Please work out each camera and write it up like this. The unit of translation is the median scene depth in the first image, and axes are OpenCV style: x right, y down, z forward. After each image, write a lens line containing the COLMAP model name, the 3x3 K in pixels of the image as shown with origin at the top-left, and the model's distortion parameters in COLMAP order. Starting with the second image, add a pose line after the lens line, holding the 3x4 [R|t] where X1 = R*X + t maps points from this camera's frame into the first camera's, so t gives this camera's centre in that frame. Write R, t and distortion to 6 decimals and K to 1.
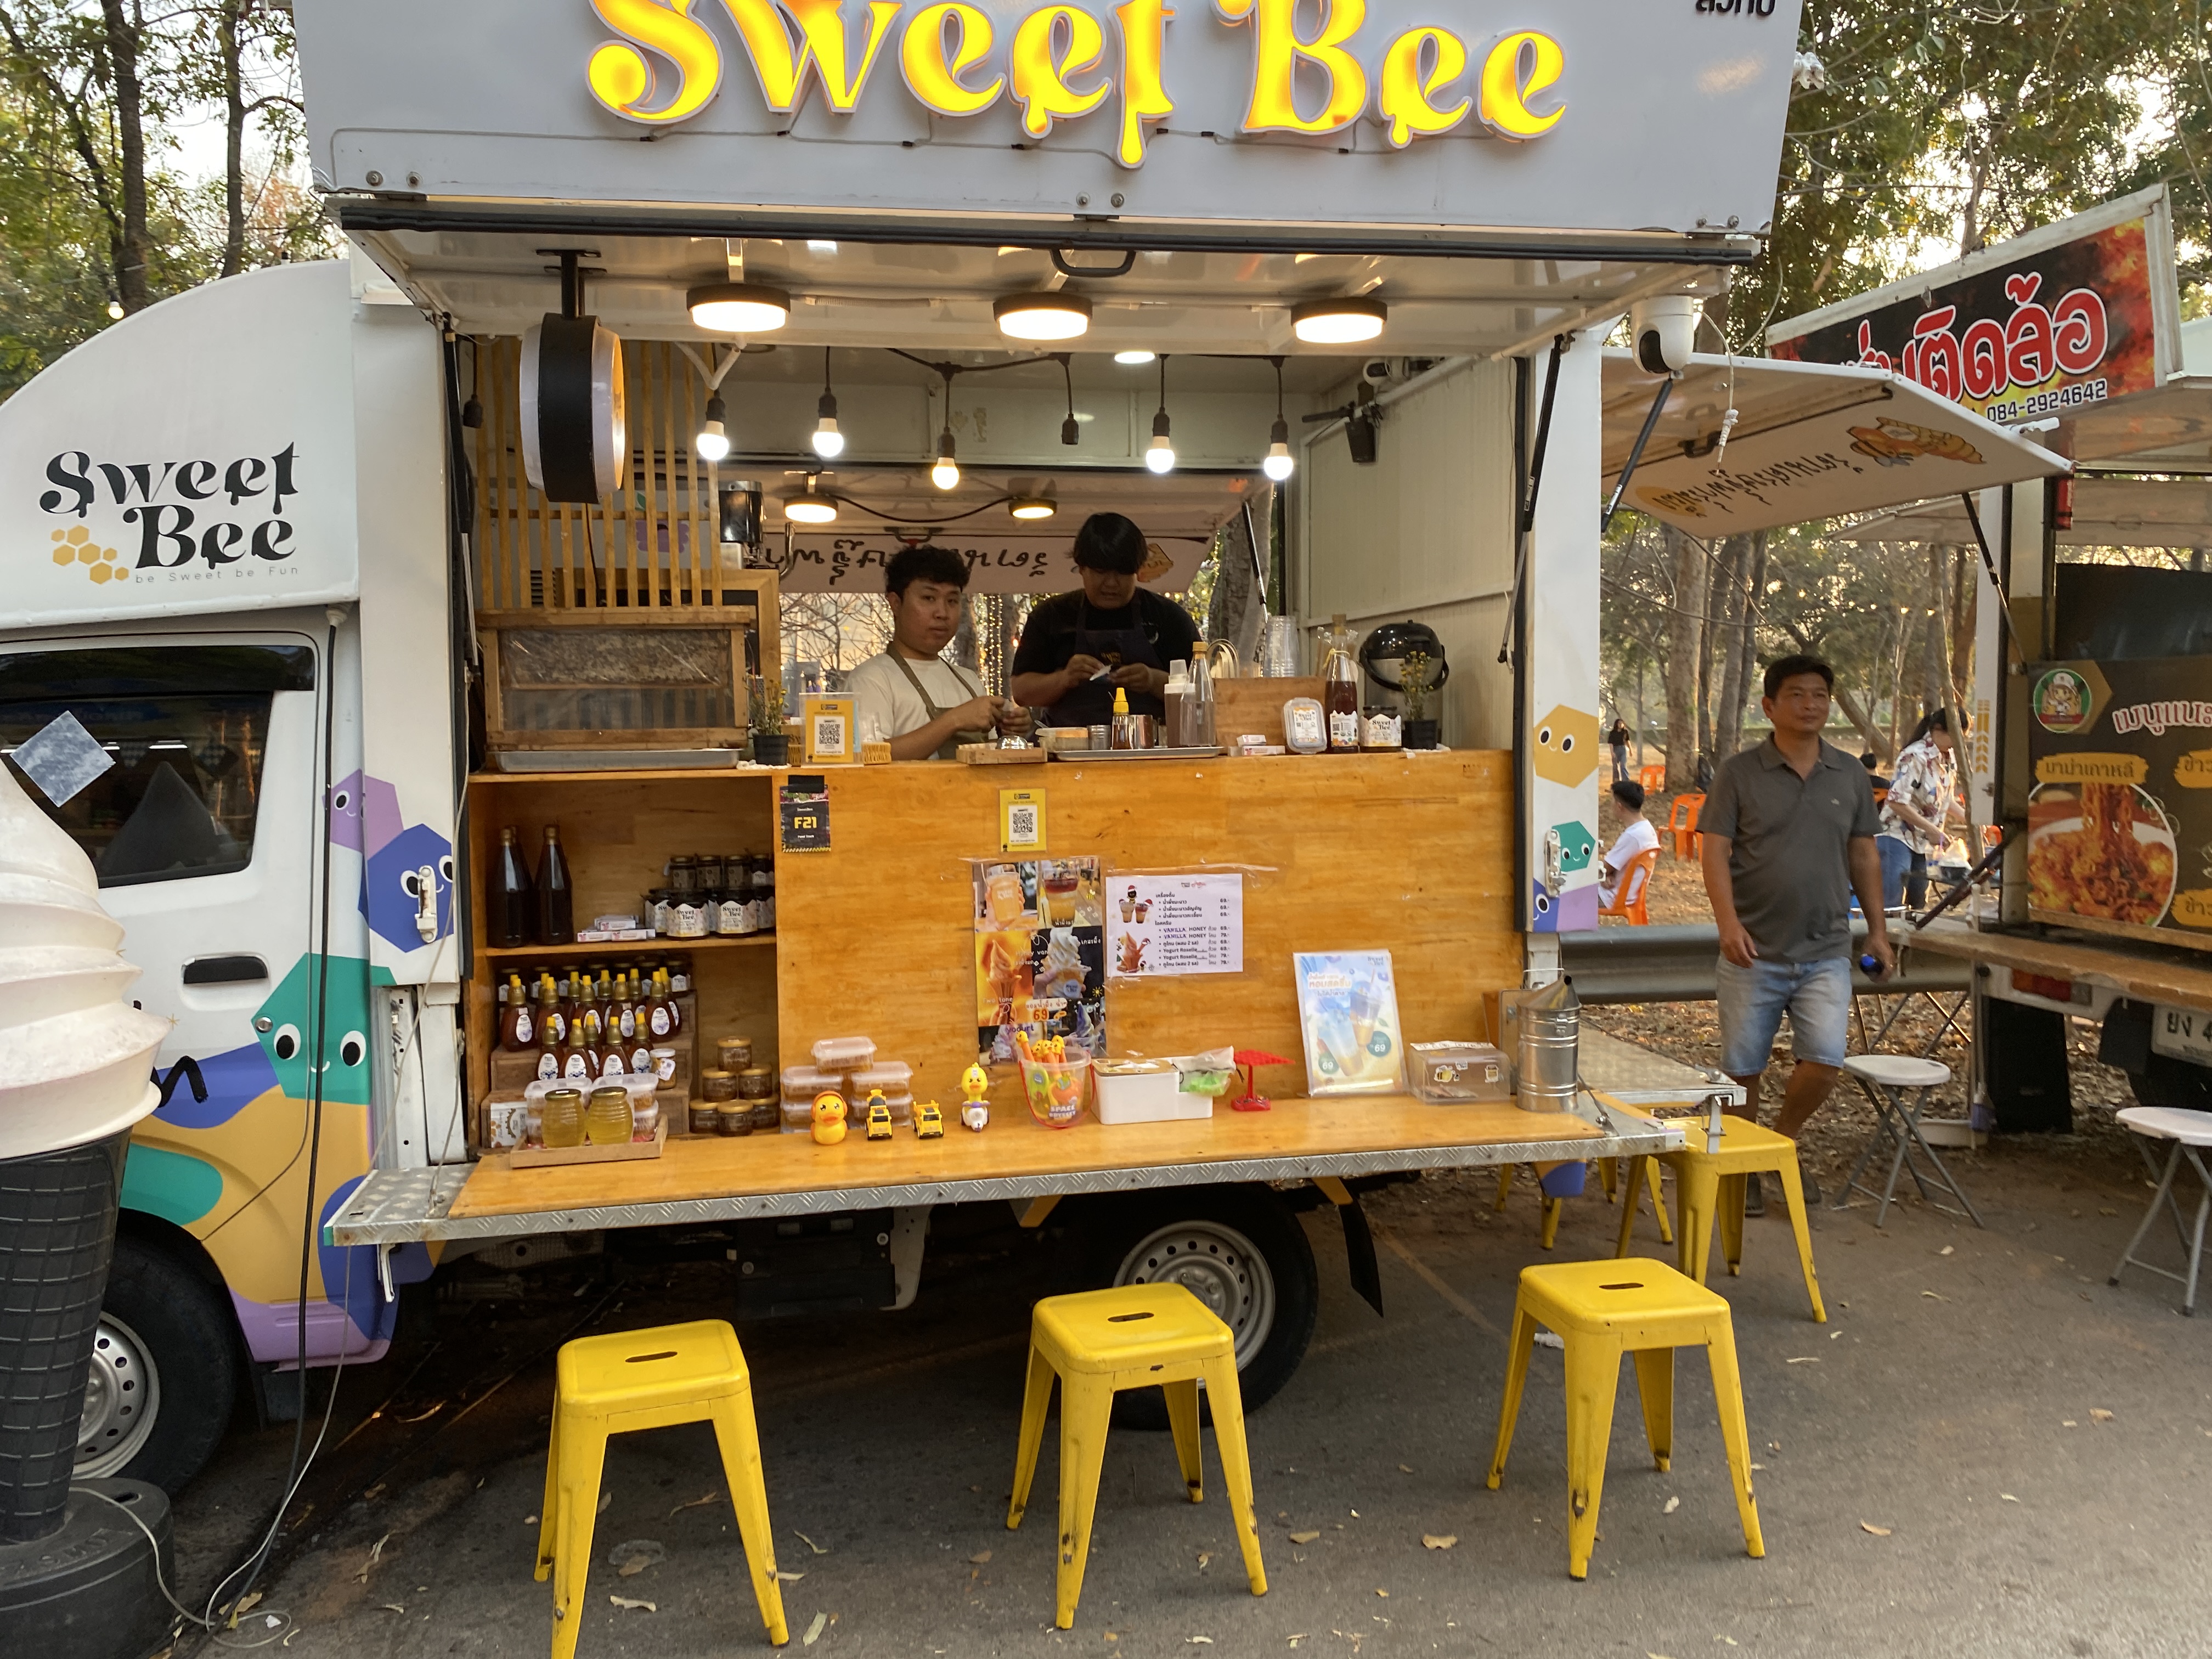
lens RADIAL K [[1681.8, 0, 1106.4], [0, 1681.8, 770.5], [0, 0, 1]] dist [0.061809, -0.129181]
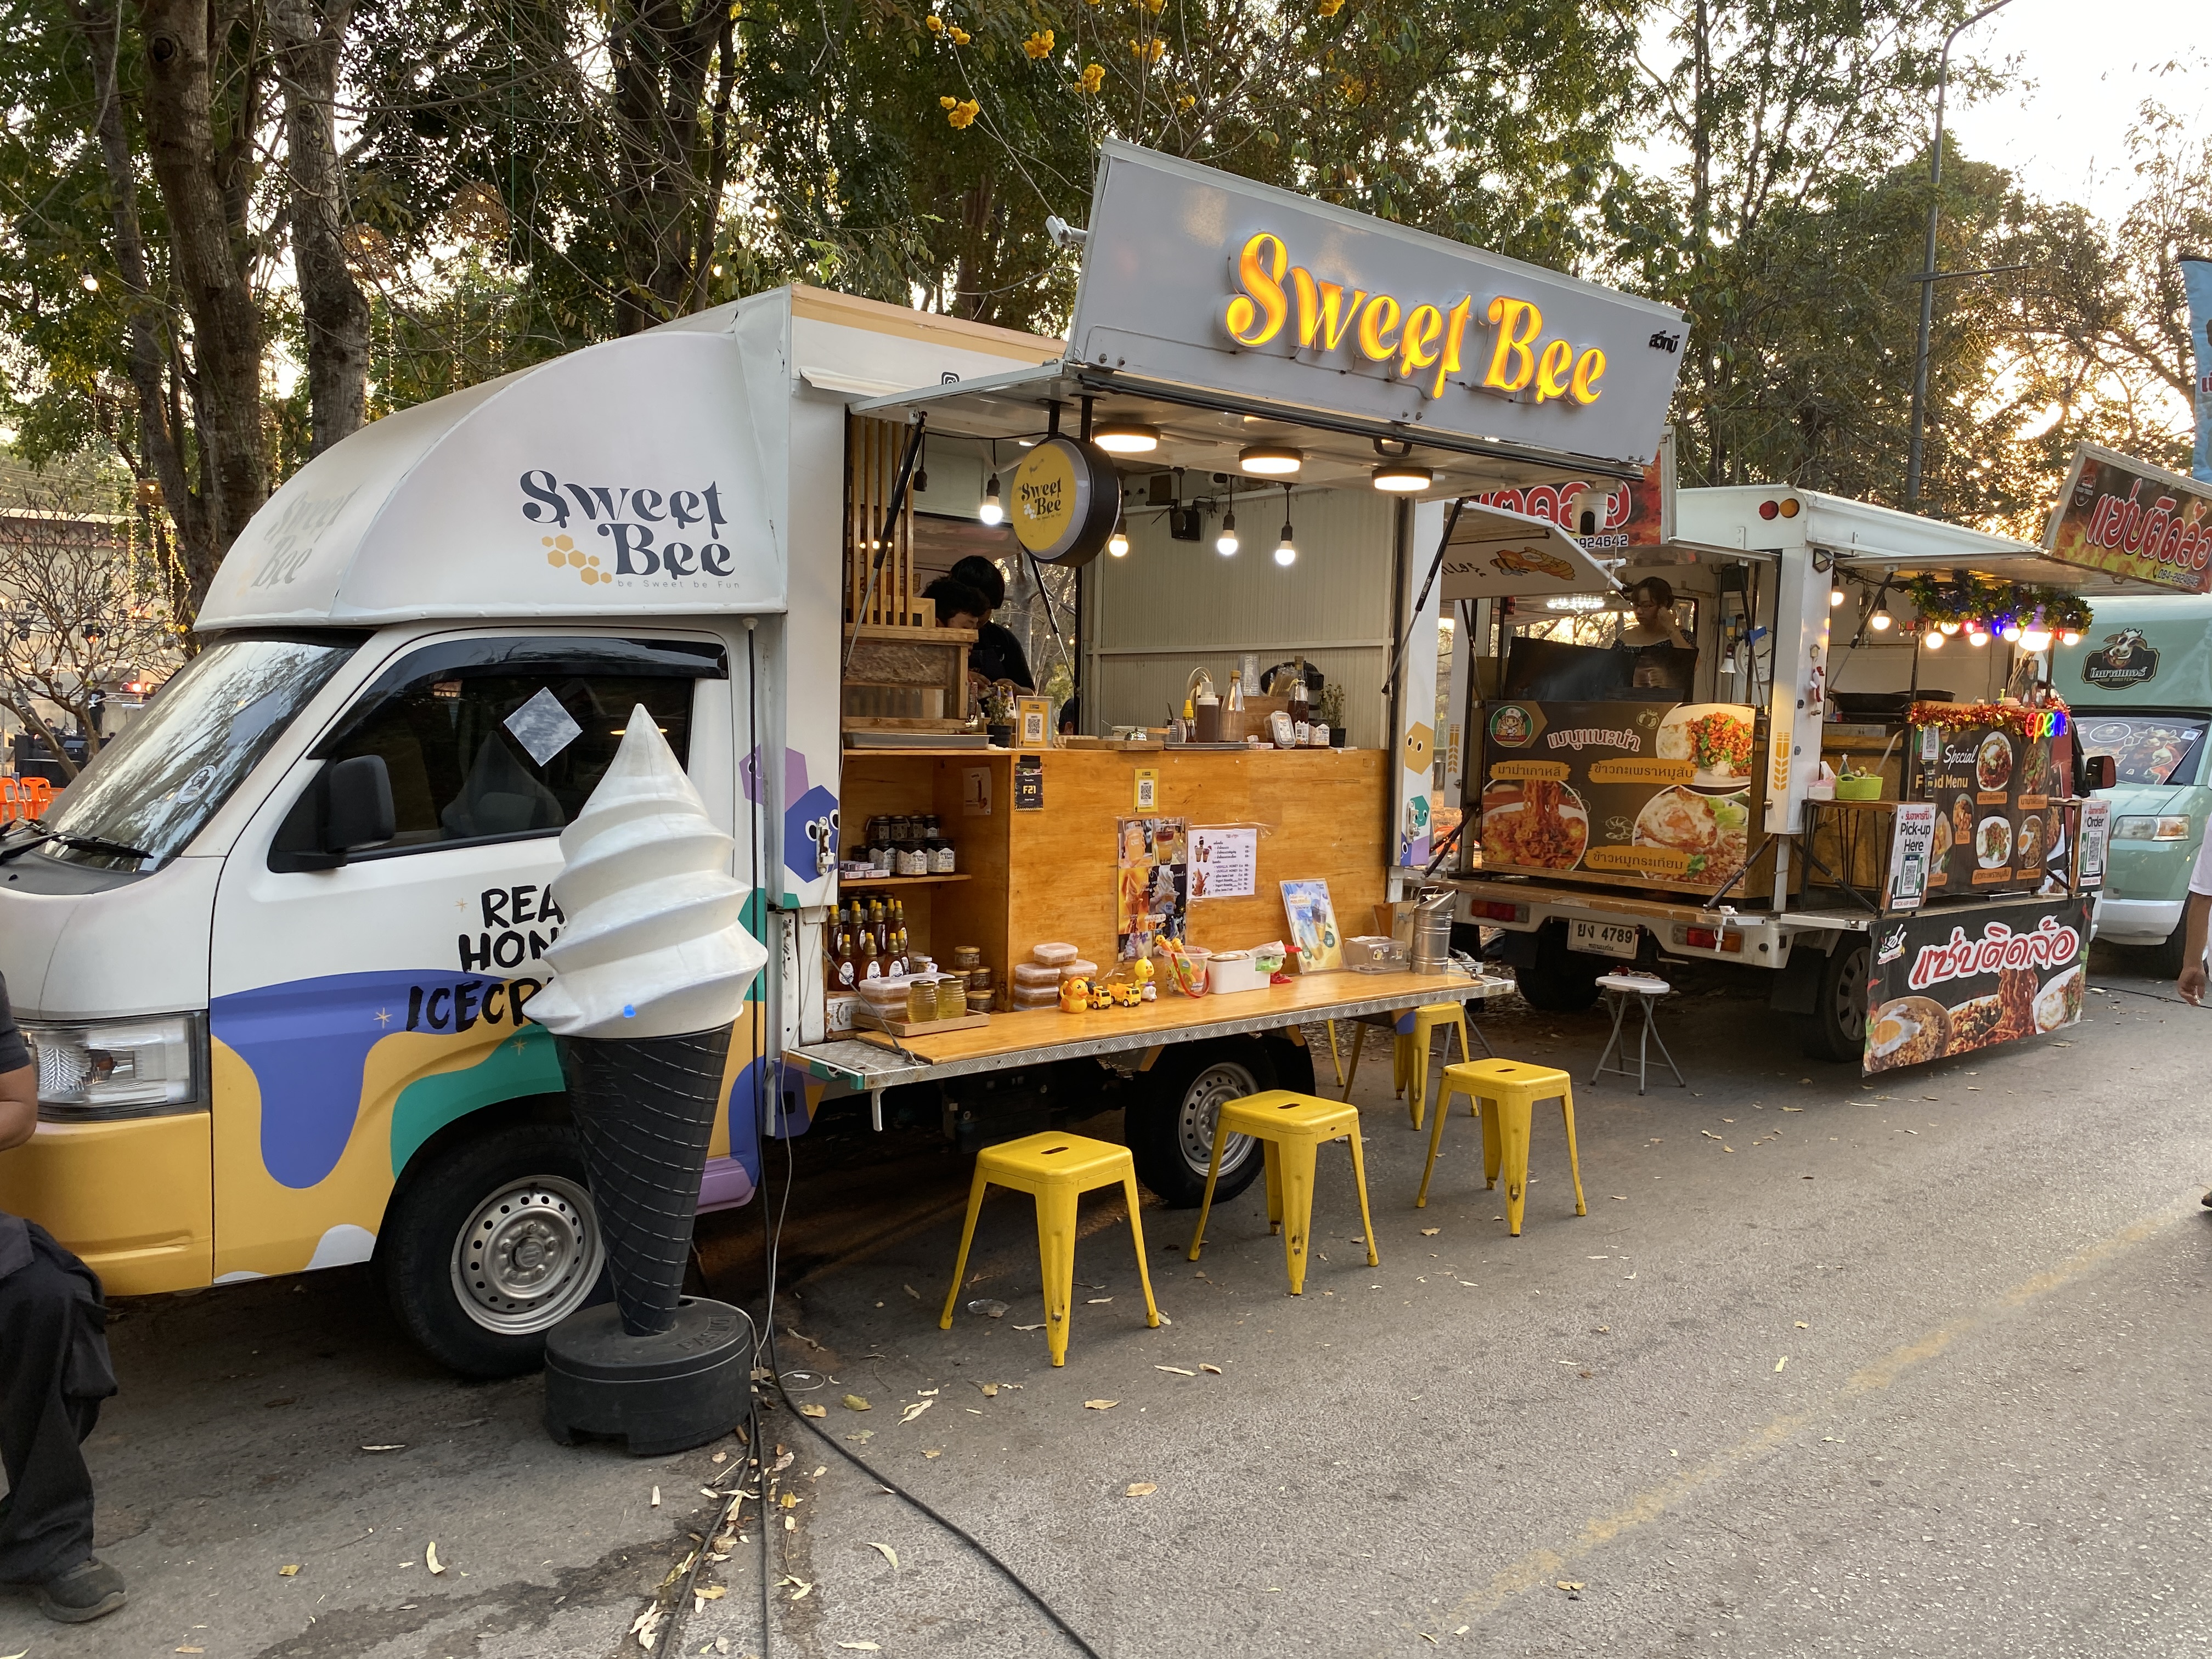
lens RADIAL K [[1612.0, 0, 1106.0], [0, 1612.0, 829.5], [0, 0, 1]] dist [0.024231, -0.002709]
pose [[0.878810, 0.001176, 0.477170, -0.730629], [-0.018912, 0.999297, 0.032369, 0.019063], [-0.476796, -0.037471, 0.878215, -0.188133]]
